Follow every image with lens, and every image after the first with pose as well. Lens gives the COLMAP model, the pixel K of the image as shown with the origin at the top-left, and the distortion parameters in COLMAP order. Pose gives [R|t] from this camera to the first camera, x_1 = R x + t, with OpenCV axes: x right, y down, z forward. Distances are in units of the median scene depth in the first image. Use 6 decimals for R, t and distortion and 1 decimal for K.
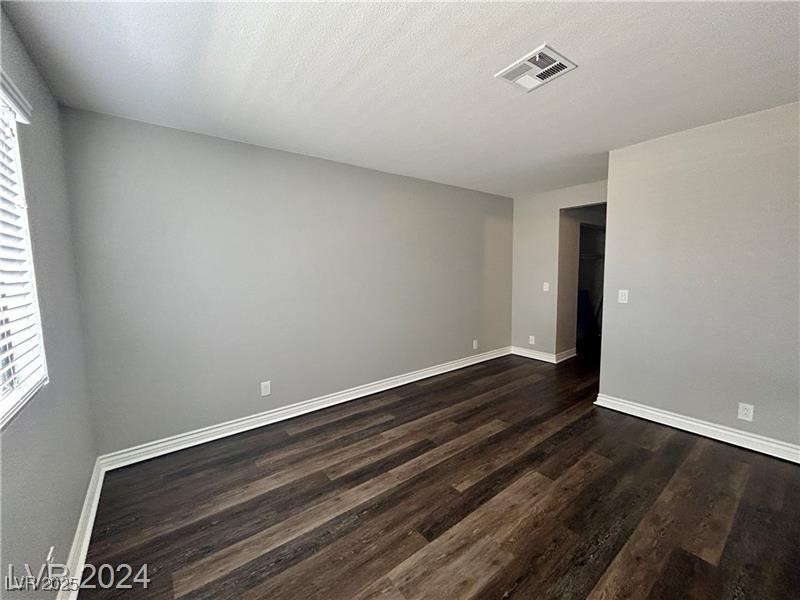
lens RADIAL K [[323.1, 0, 400.0], [0, 323.1, 300.0], [0, 0, 1]] dist [-0.001757, -0.000318]
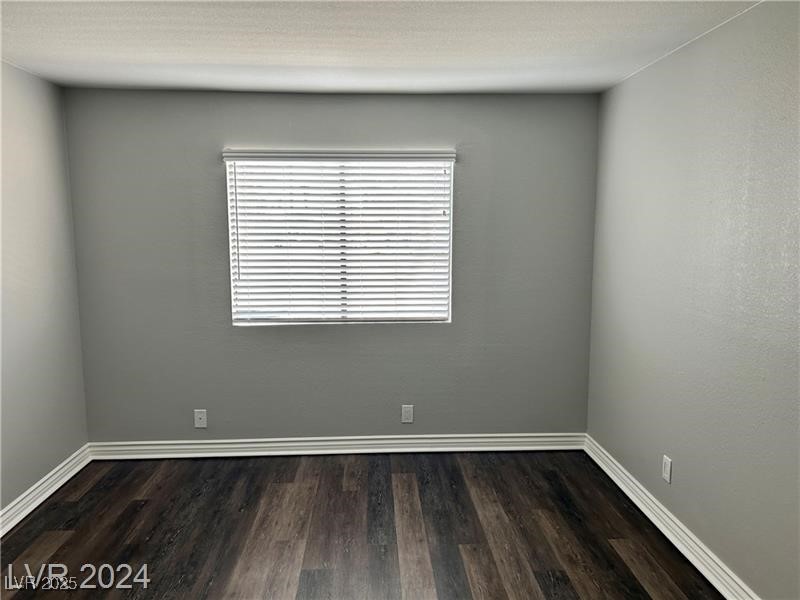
lens RADIAL K [[598.4, 0, 400.0], [0, 598.4, 300.0], [0, 0, 1]] dist [0.006990, 0.003208]
pose [[-0.566610, 0.117031, -0.815633, 0.972616], [-0.071643, 0.979117, 0.190258, -0.266494], [0.820866, 0.166237, -0.546393, 1.609315]]
